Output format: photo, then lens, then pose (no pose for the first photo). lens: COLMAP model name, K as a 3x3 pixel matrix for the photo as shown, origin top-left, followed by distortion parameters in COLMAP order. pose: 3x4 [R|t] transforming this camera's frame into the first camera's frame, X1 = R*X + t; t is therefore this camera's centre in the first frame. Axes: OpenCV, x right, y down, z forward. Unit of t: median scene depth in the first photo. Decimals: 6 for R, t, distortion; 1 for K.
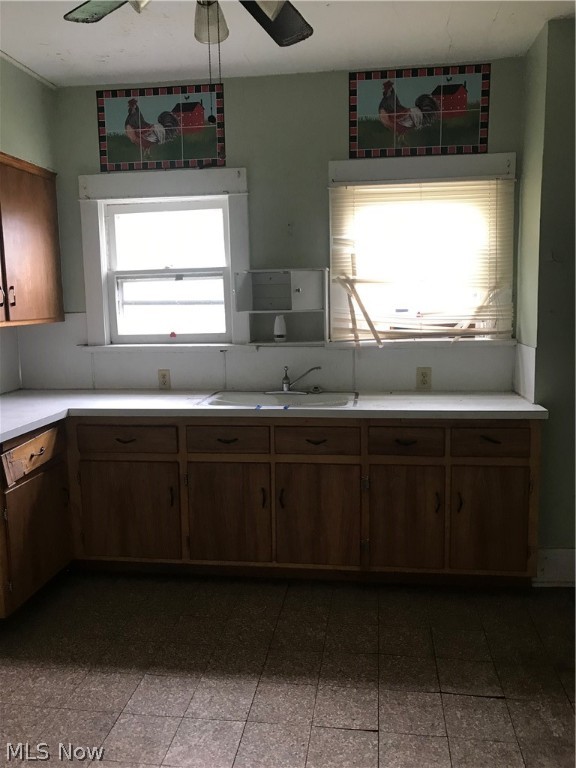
lens RADIAL K [[628.6, 0, 289.9], [0, 628.6, 382.0], [0, 0, 1]] dist [0.004245, -0.004172]
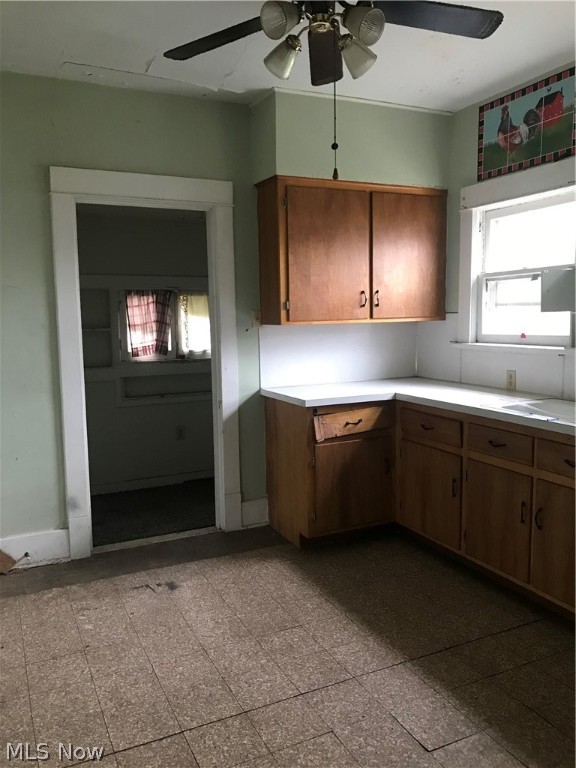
lens RADIAL K [[628.6, 0, 288.7], [0, 628.6, 385.5], [0, 0, 1]] dist [0.004245, -0.004172]
pose [[0.529549, 0.106631, -0.841550, 0.477047], [-0.105865, 0.992619, 0.059157, -0.018111], [0.841647, 0.057764, 0.536930, 0.173267]]
